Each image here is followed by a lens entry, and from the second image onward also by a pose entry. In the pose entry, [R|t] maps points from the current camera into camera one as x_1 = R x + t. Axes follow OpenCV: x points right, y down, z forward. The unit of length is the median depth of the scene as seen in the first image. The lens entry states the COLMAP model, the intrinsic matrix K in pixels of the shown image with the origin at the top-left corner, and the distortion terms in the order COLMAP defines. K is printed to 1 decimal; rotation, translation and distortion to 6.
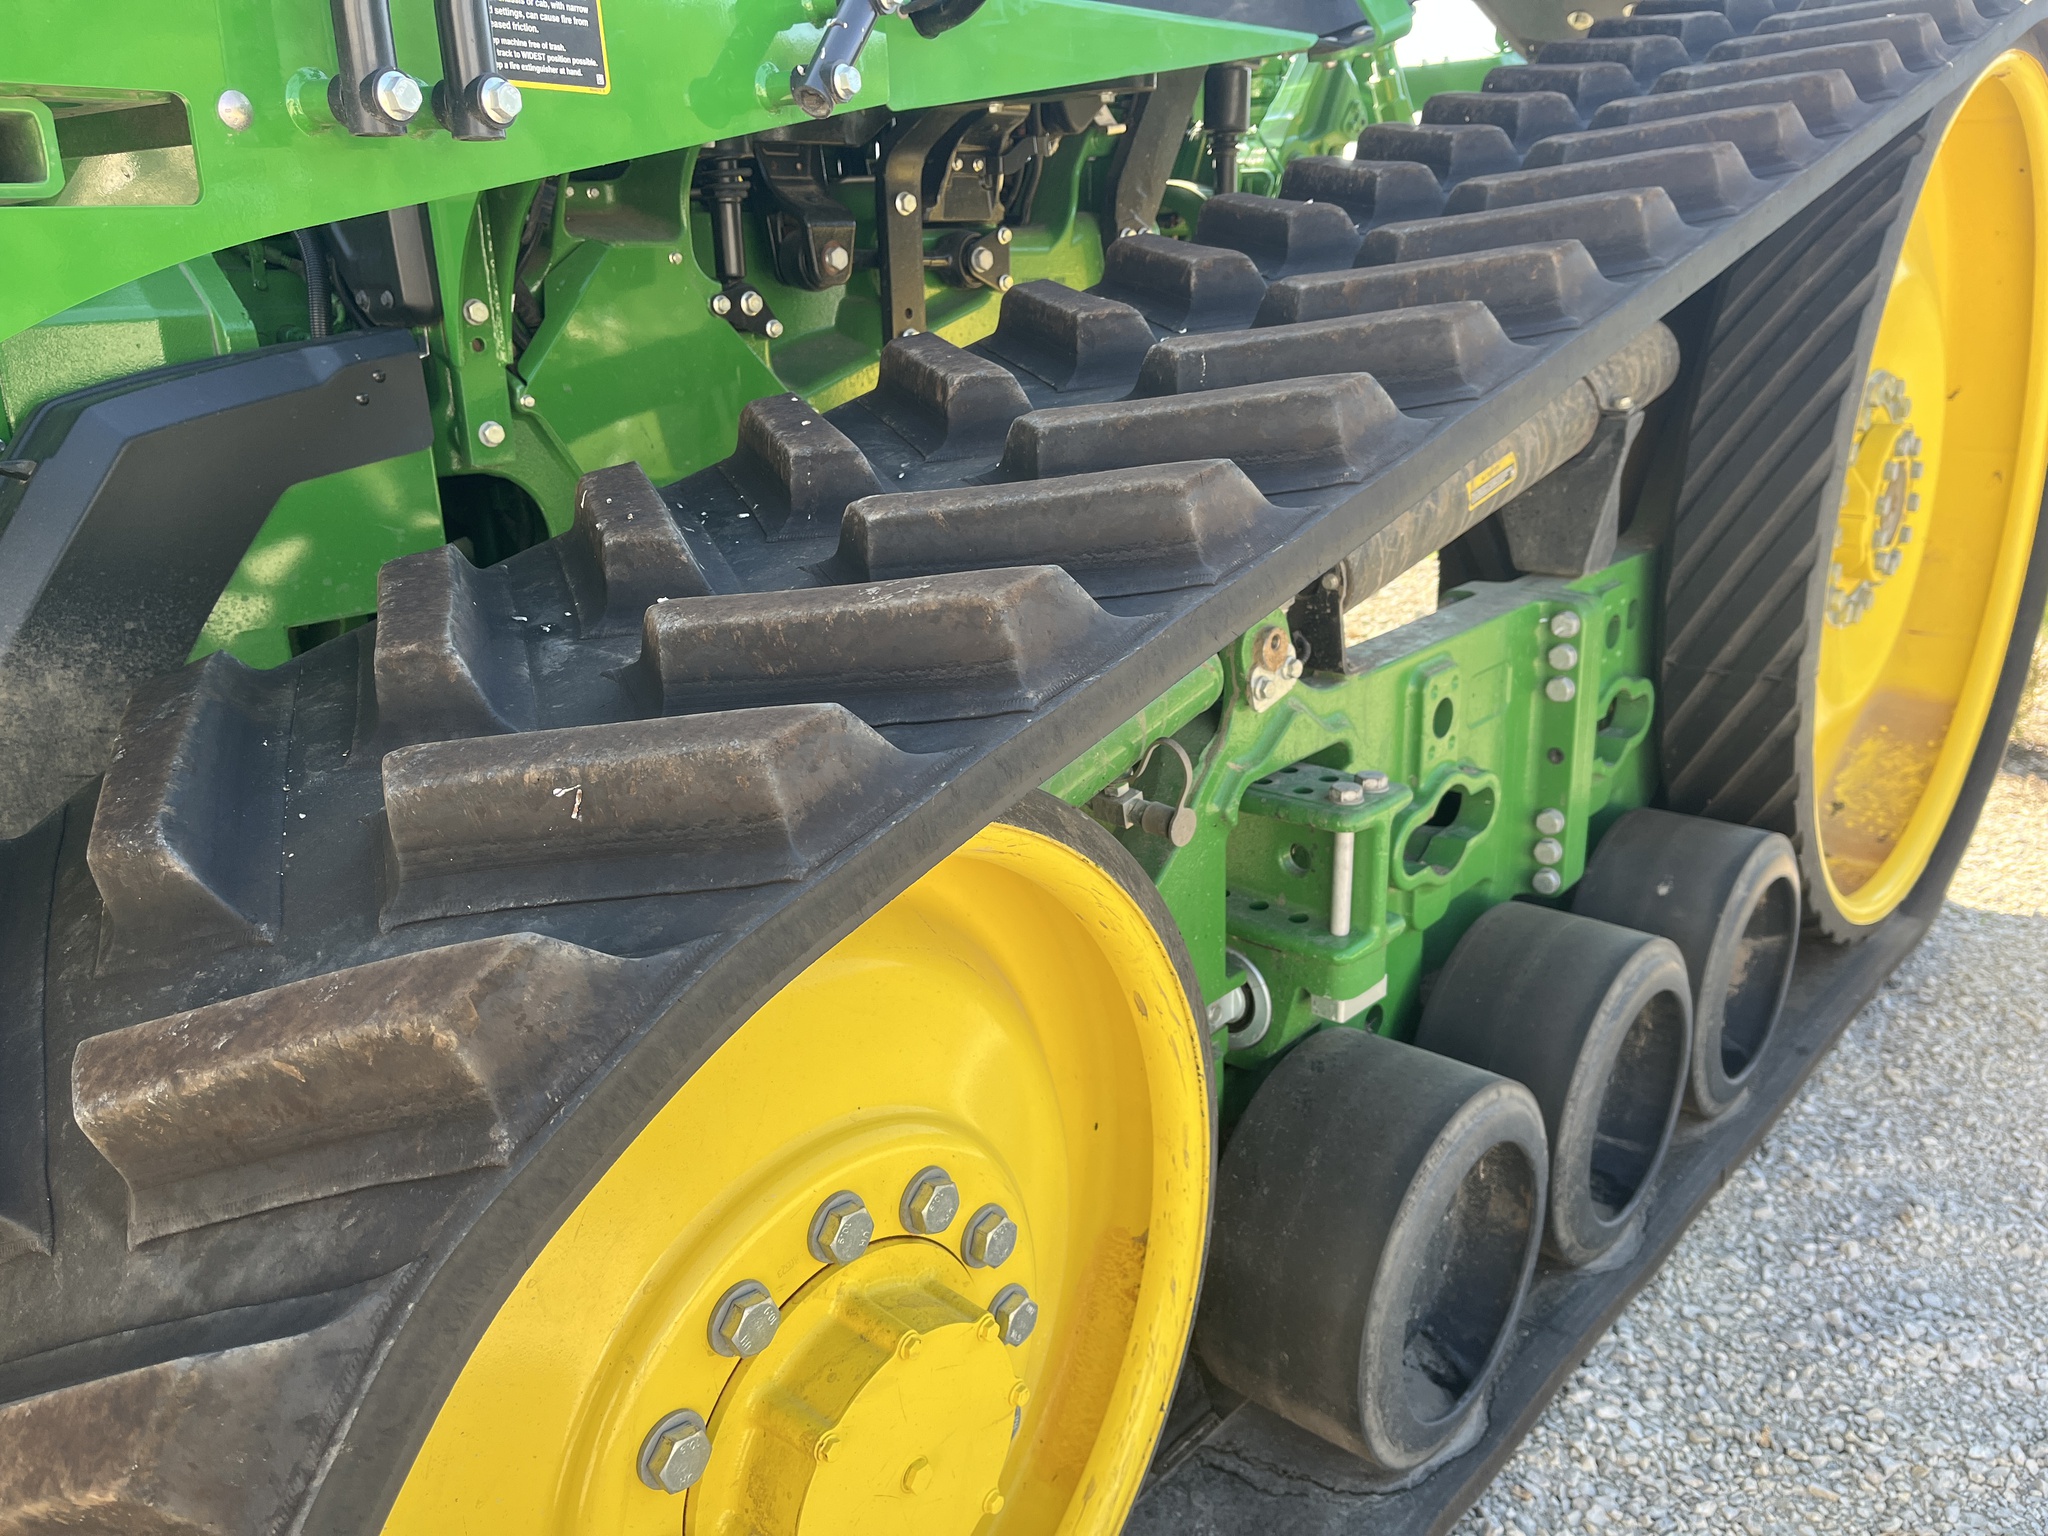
lens RADIAL K [[1527.1, 0, 1027.0], [0, 1527.1, 775.3], [0, 0, 1]] dist [0.110413, -0.142540]
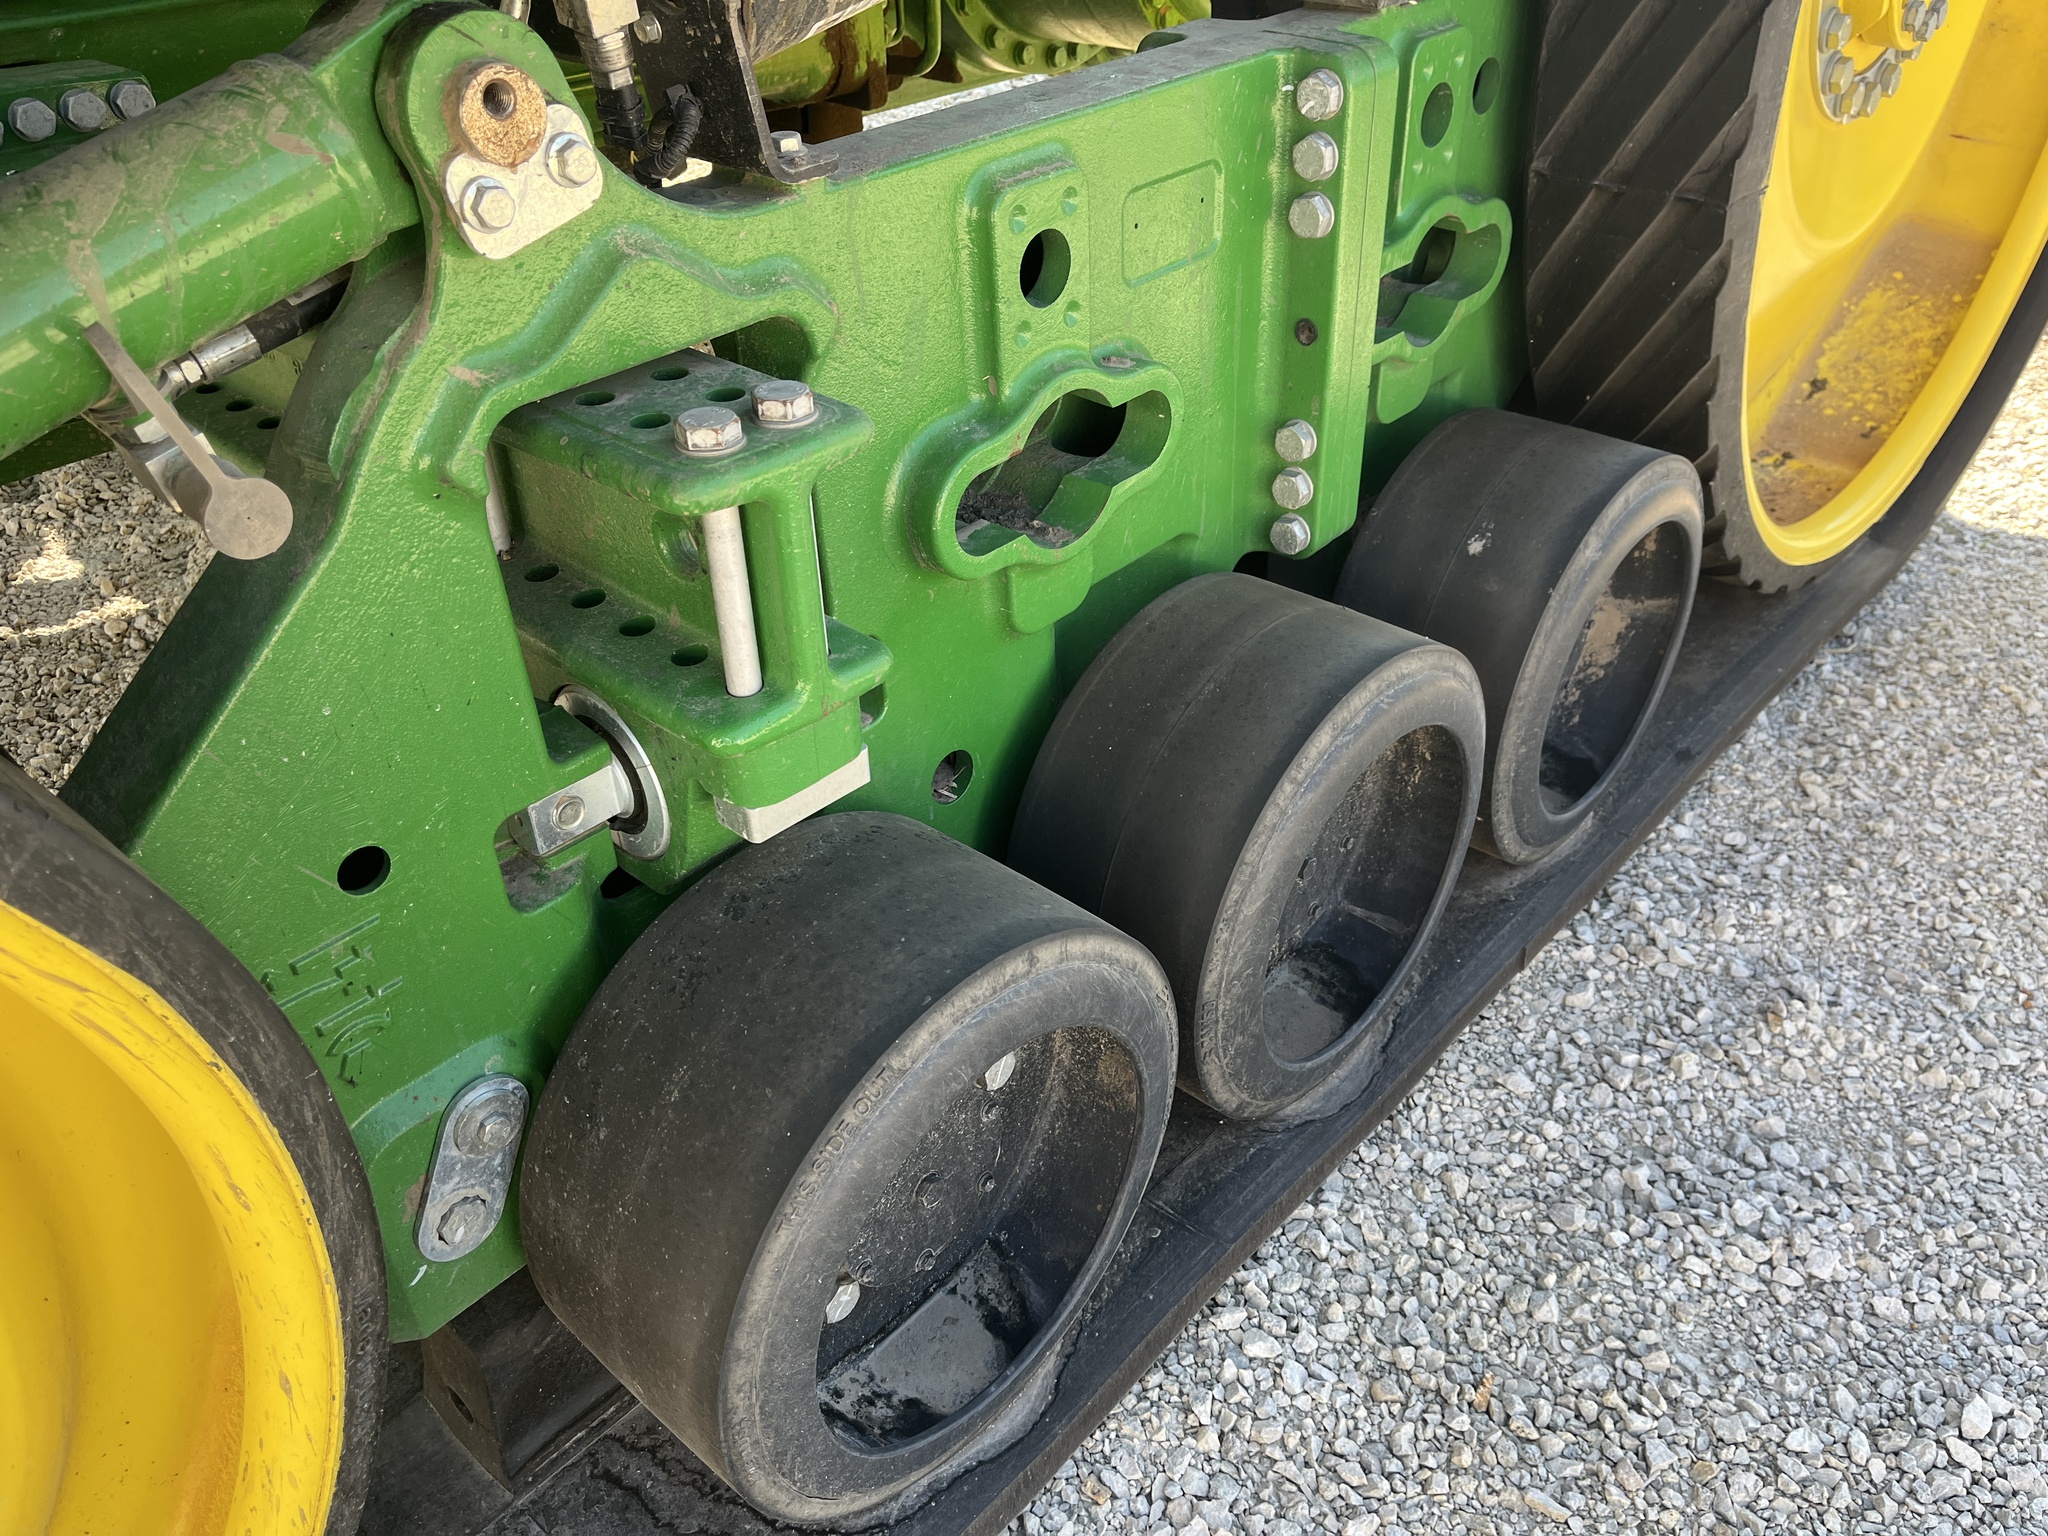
lens RADIAL K [[1582.6, 0, 1024.0], [0, 1582.6, 768.0], [0, 0, 1]] dist [0.025410, 0.000456]
pose [[0.999982, 0.005516, -0.002147, 0.237549], [-0.004718, 0.961830, 0.273607, -0.018232], [0.003575, -0.273592, 0.961839, 0.357087]]
